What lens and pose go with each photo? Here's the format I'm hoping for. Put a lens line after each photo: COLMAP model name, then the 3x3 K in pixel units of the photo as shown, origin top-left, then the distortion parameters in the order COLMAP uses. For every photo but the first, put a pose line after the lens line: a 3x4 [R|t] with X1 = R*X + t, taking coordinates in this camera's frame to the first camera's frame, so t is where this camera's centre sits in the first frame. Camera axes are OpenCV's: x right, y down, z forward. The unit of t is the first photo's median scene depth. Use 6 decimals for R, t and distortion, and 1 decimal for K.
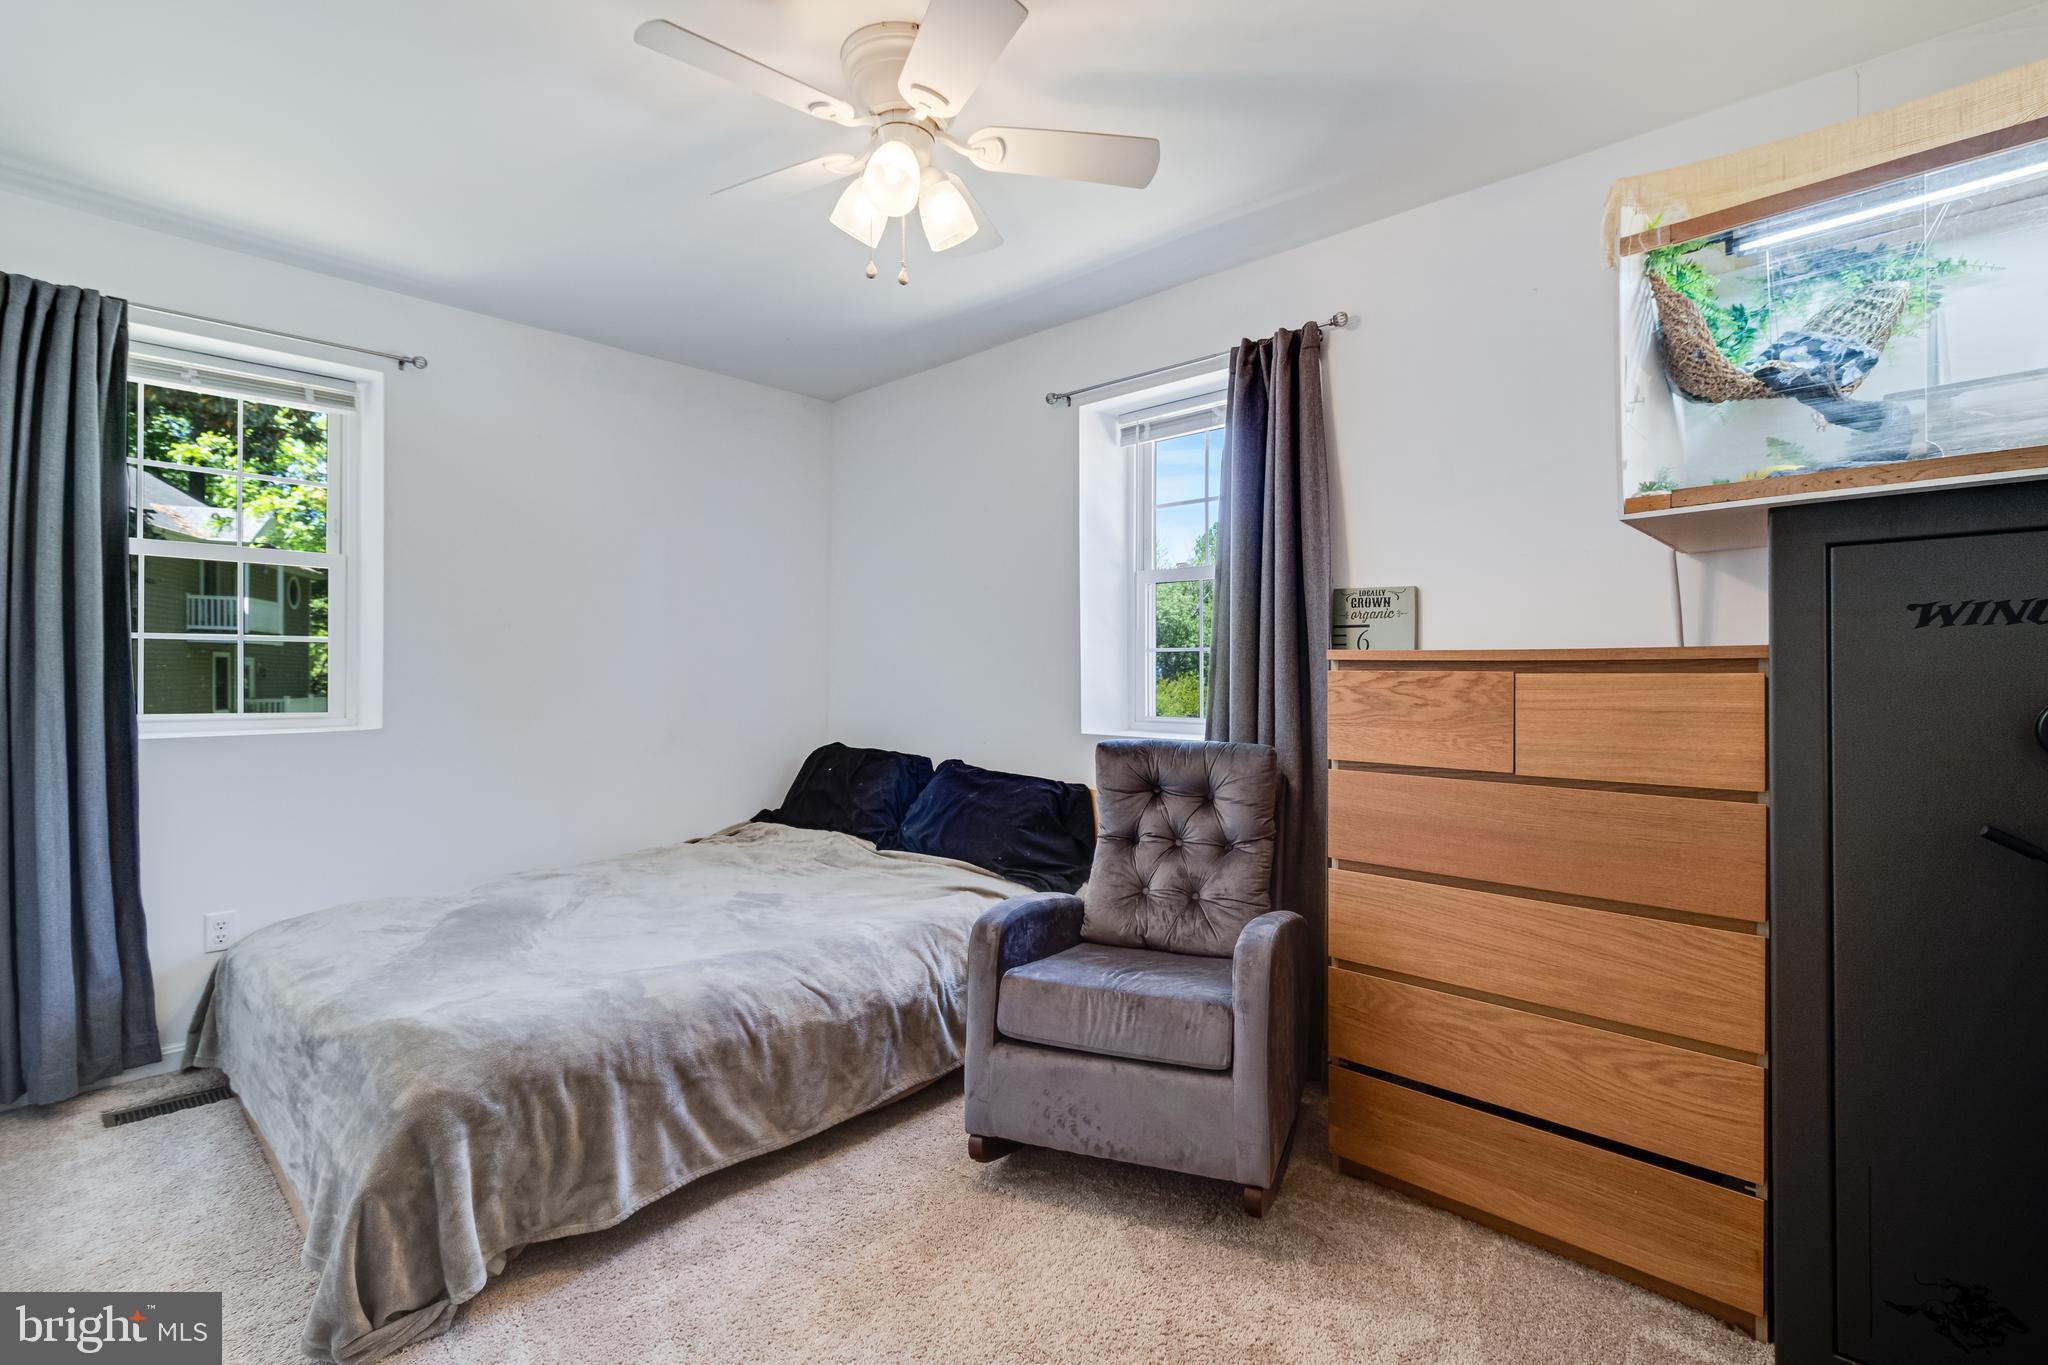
lens RADIAL K [[949.8, 0, 1034.0], [0, 949.8, 667.2], [0, 0, 1]] dist [0.004670, -0.000256]
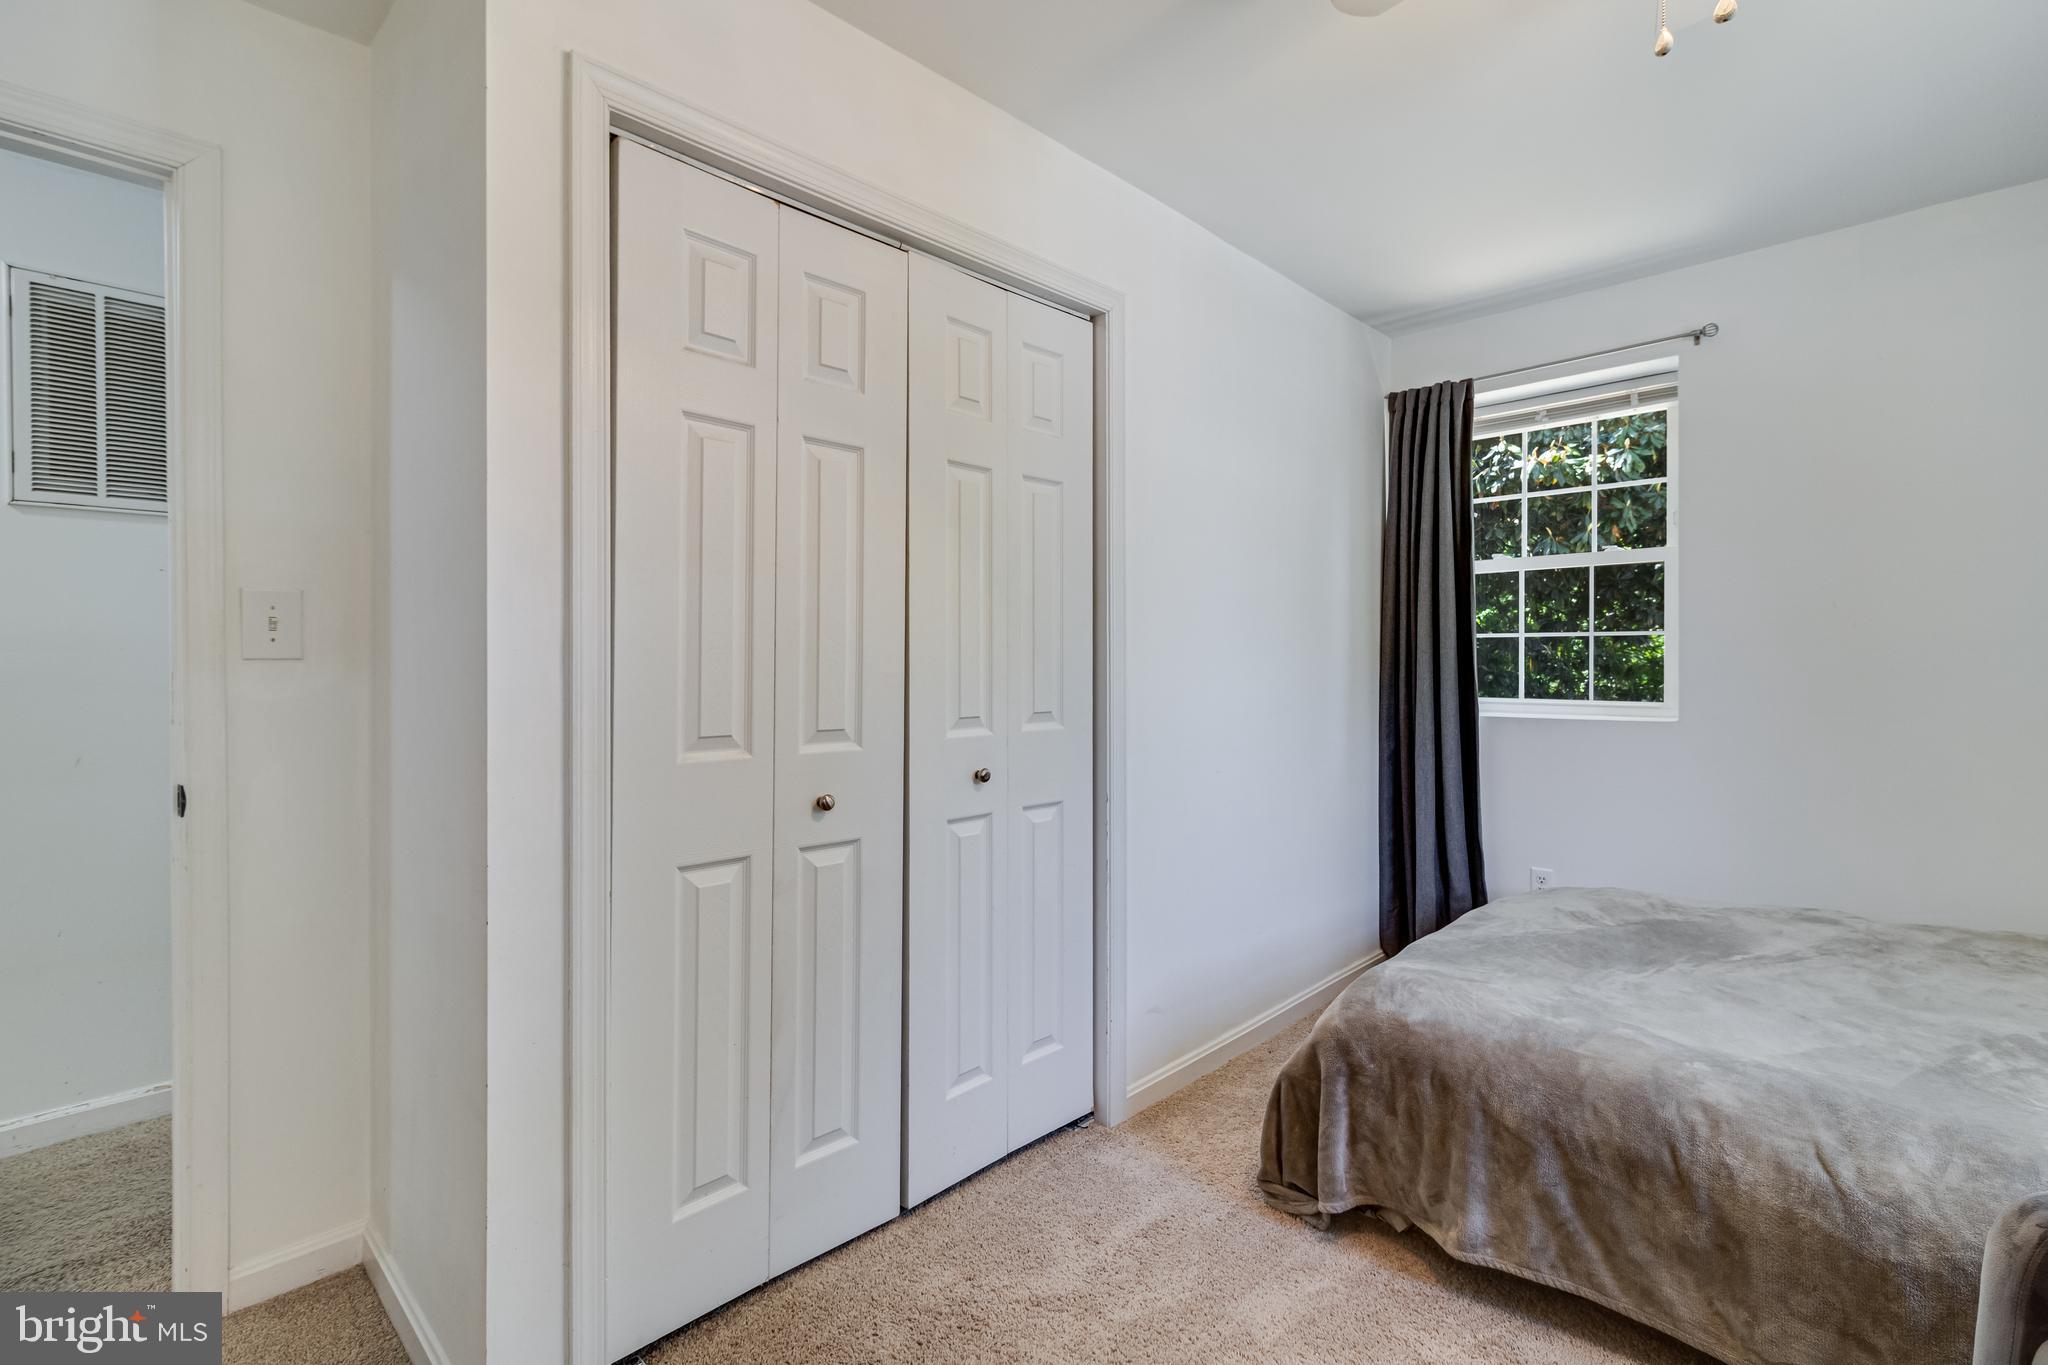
lens RADIAL K [[949.8, 0, 1034.0], [0, 949.8, 667.2], [0, 0, 1]] dist [0.004670, -0.000256]
pose [[-0.028784, 0.000317, -0.999586, 0.422187], [0.007852, 0.999969, 0.000091, 0.003682], [0.999555, -0.007846, -0.028785, 0.517527]]
